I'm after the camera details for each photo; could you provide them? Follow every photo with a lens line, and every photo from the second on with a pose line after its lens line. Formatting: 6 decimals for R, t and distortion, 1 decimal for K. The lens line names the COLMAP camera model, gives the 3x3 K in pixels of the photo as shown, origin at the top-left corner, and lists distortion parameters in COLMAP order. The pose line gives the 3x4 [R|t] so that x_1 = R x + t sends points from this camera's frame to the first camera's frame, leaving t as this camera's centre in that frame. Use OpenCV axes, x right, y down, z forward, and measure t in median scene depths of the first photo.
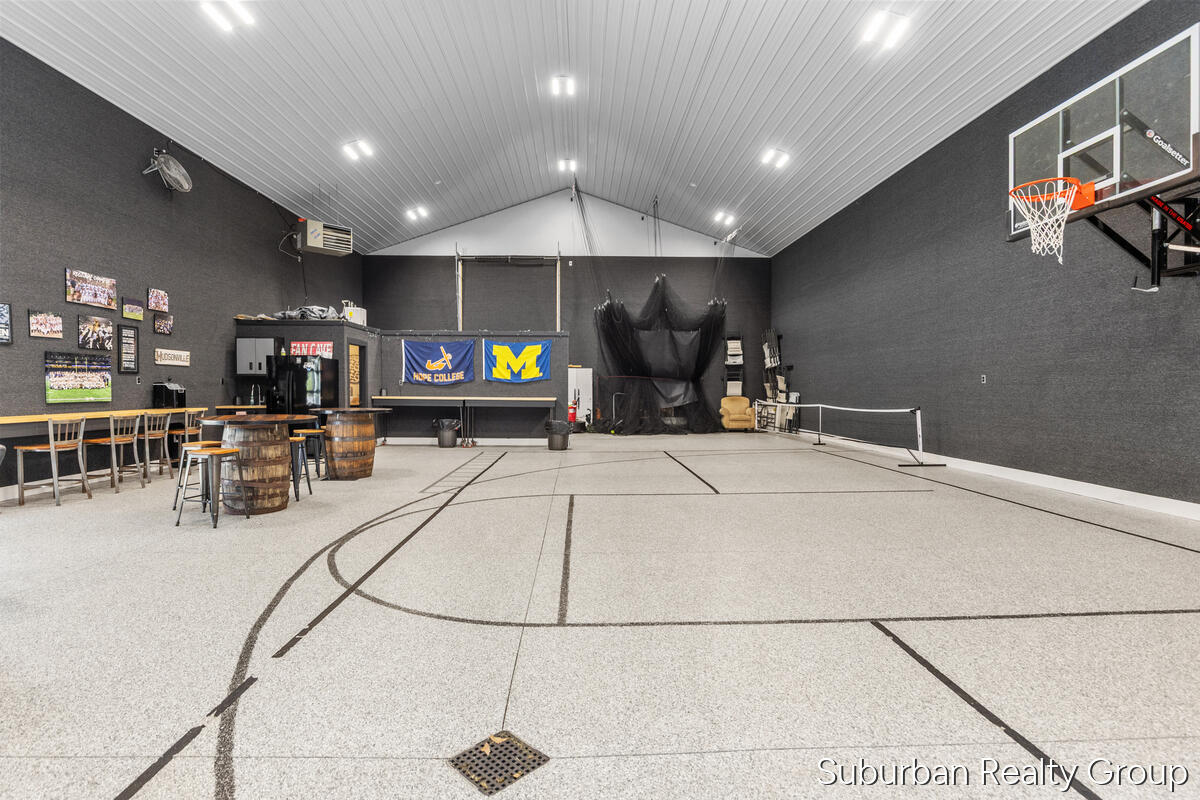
lens RADIAL K [[571.4, 0, 597.1], [0, 571.4, 398.5], [0, 0, 1]] dist [-0.011428, 0.001017]
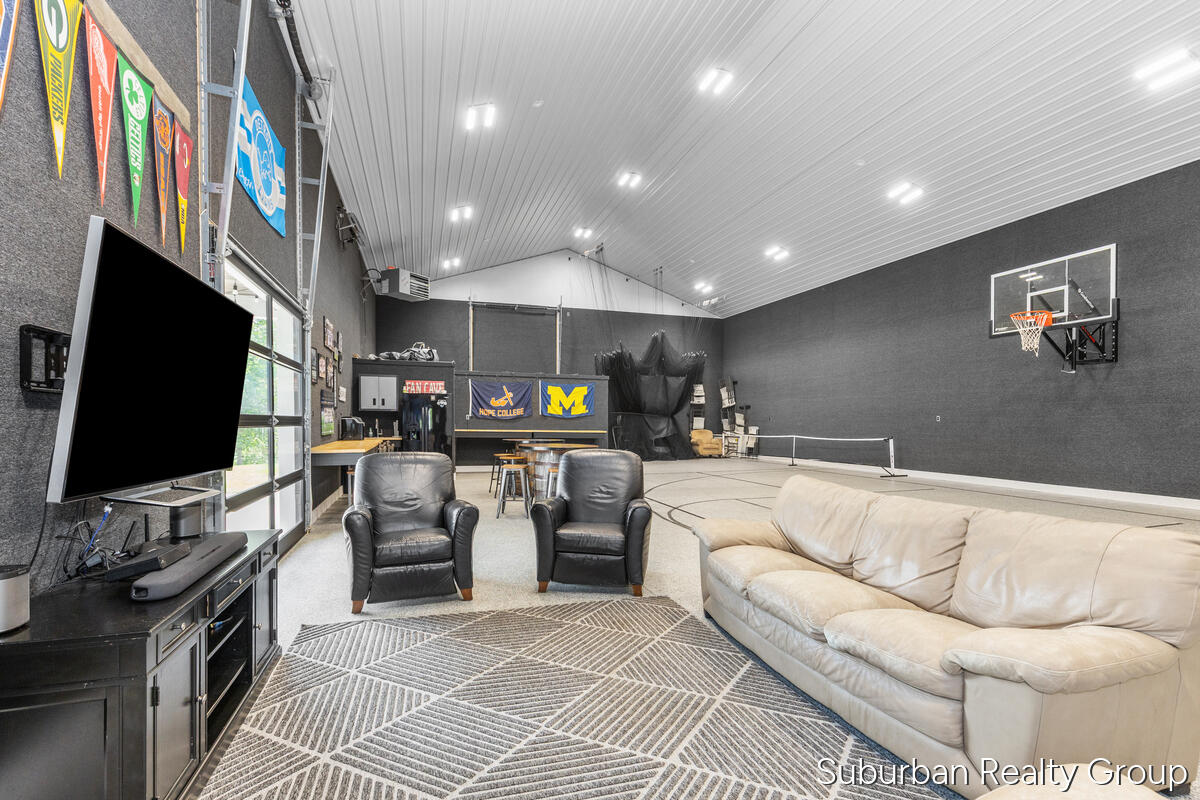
lens RADIAL K [[539.1, 0, 619.8], [0, 539.1, 425.8], [0, 0, 1]] dist [-0.001286, -0.001686]
pose [[0.961047, 0.002664, 0.276372, -0.343635], [0.000021, 0.999953, -0.009713, -0.000417], [-0.276385, 0.009340, 0.961002, -0.102623]]
